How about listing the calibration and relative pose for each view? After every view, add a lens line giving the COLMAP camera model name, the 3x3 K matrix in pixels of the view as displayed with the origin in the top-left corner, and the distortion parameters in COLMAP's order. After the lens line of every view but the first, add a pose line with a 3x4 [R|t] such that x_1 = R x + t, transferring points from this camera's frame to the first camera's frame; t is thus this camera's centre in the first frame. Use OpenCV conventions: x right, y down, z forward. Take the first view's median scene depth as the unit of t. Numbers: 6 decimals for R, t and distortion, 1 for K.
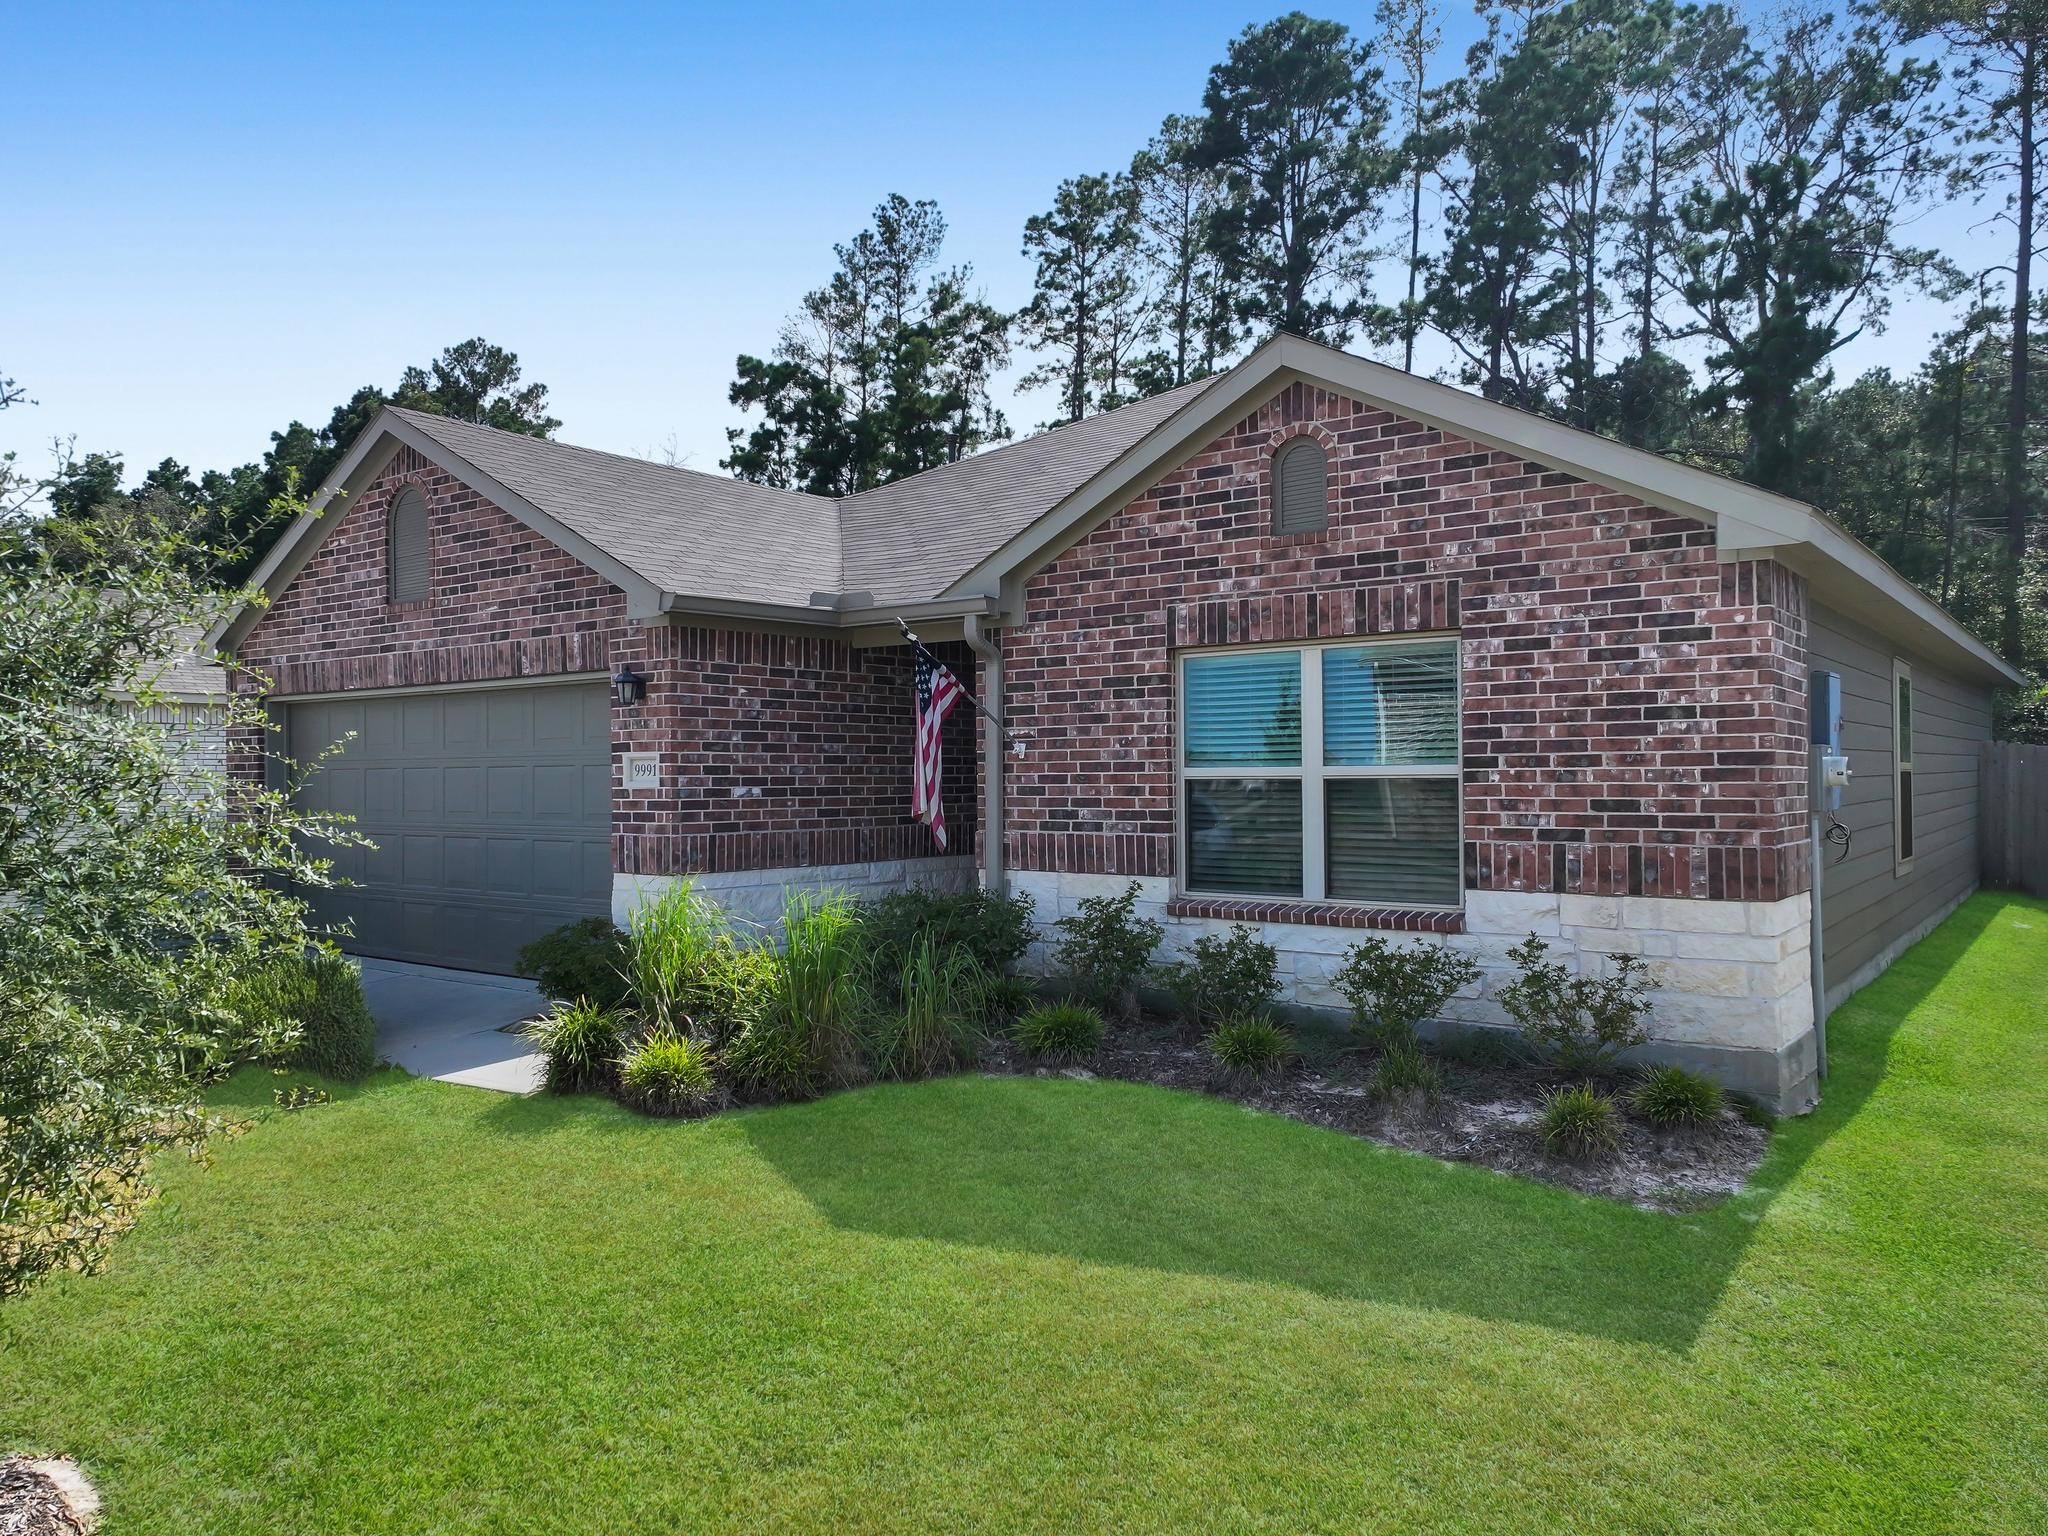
lens RADIAL K [[1434.1, 0, 1024.0], [0, 1434.1, 768.0], [0, 0, 1]] dist [0.005637, 0.009044]
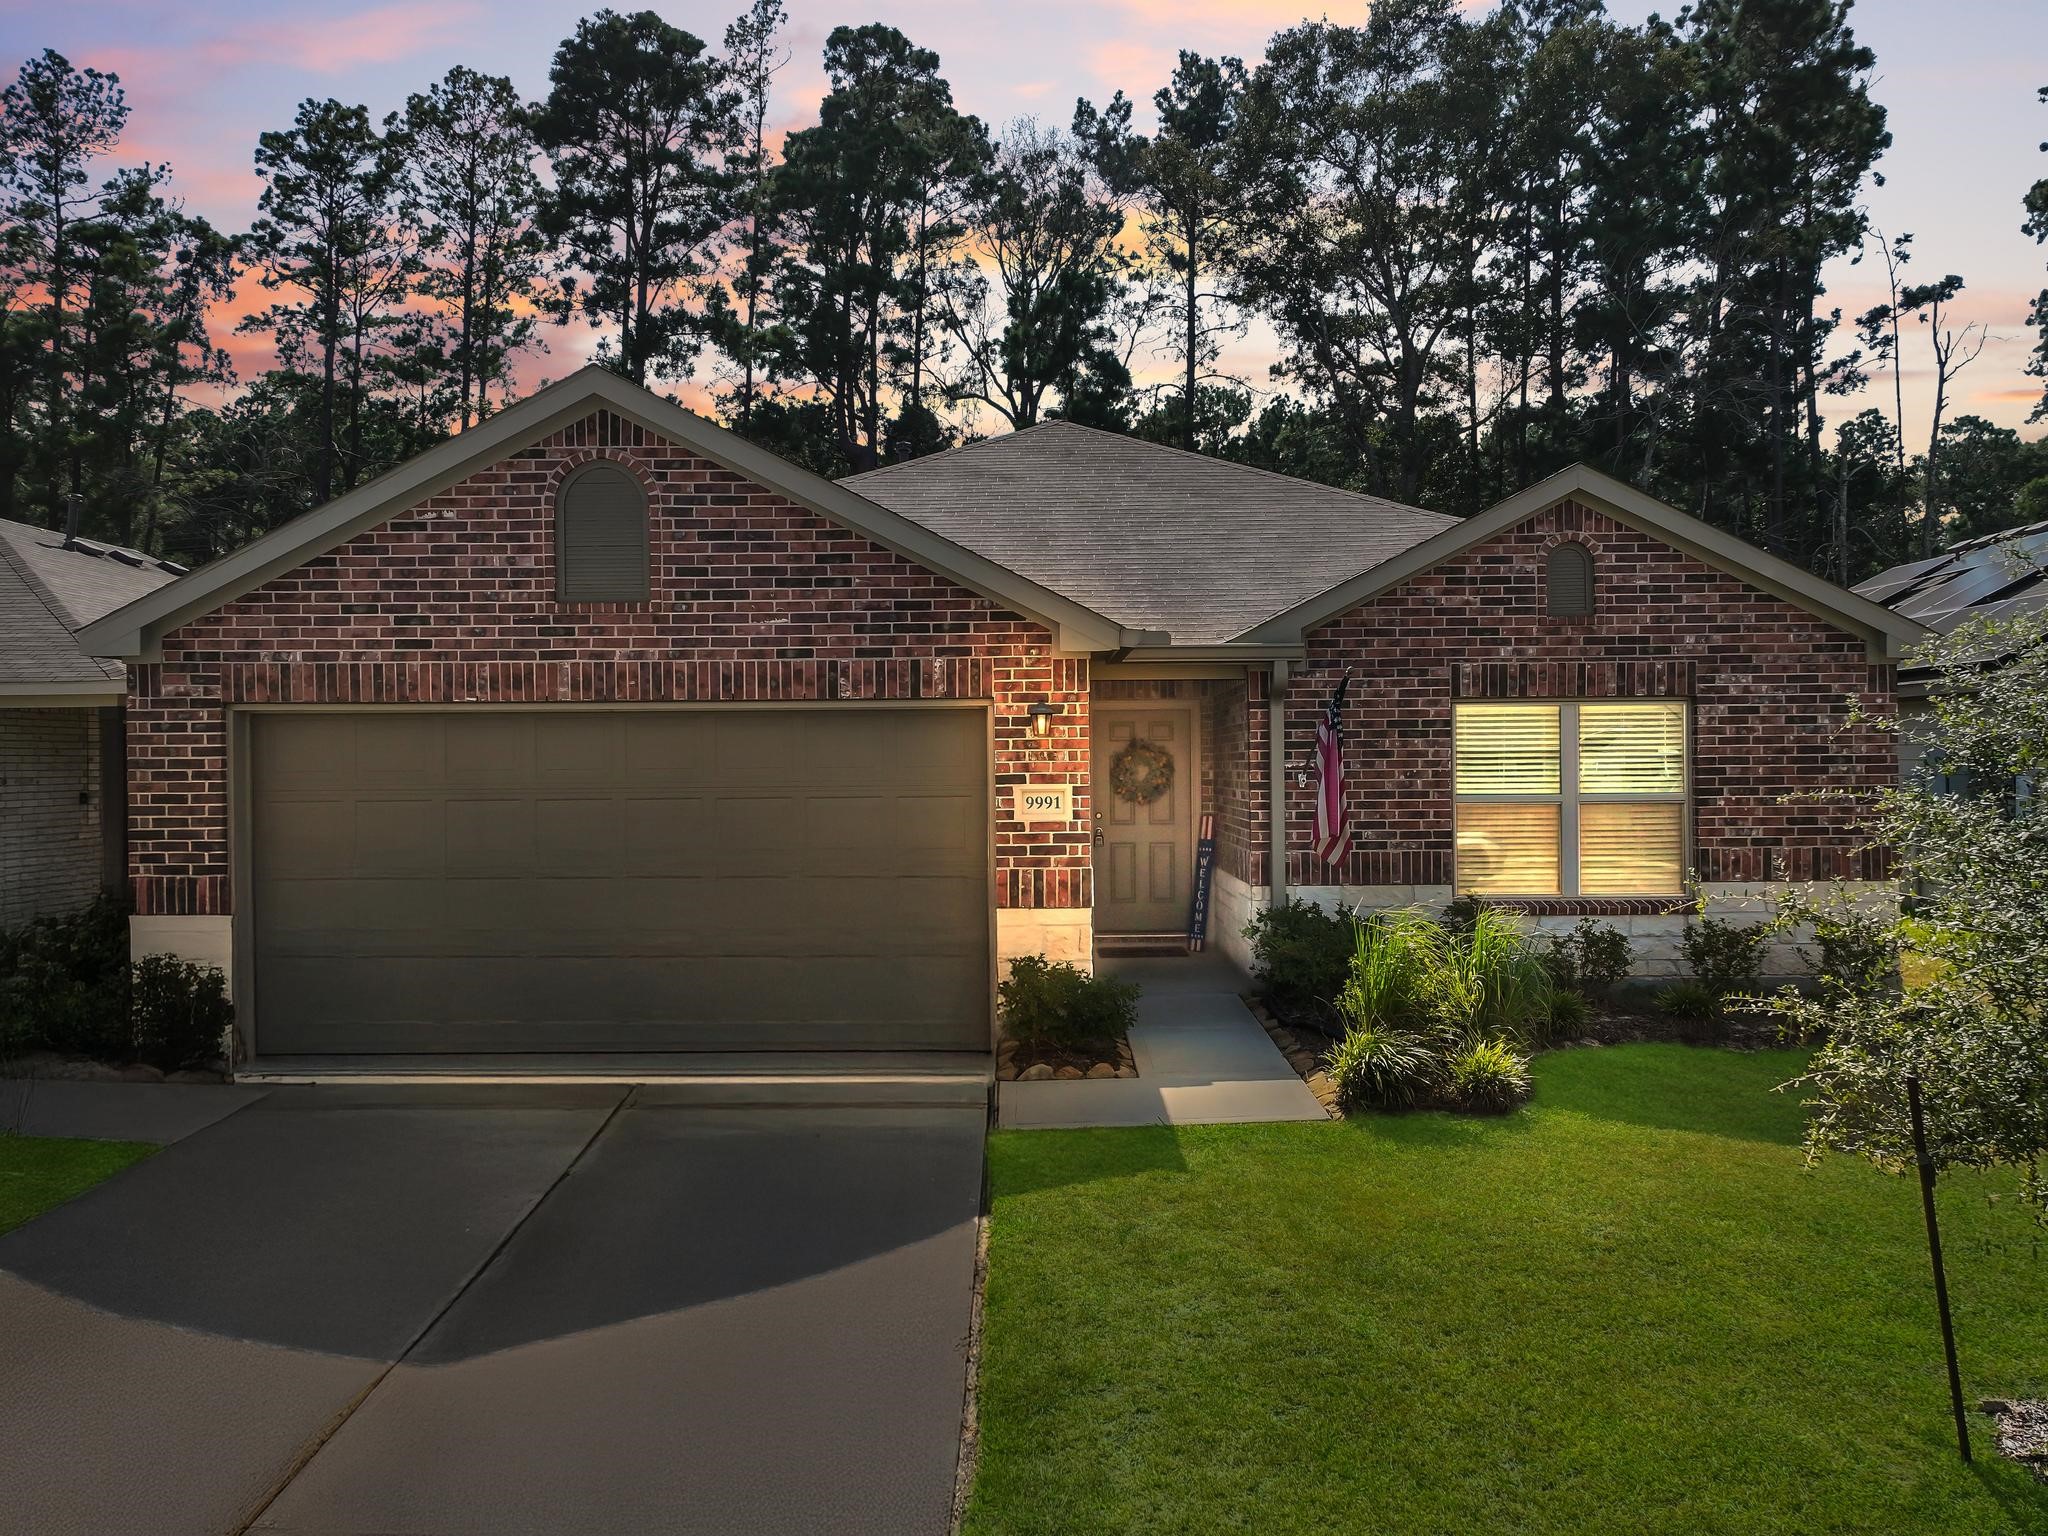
lens RADIAL K [[1434.1, 0, 1024.0], [0, 1434.1, 768.0], [0, 0, 1]] dist [0.005637, 0.009044]
pose [[0.800584, -0.000696, 0.599220, -0.954974], [-0.000126, 0.999999, 0.001330, -0.026044], [-0.599221, -0.001140, 0.800583, 0.242772]]
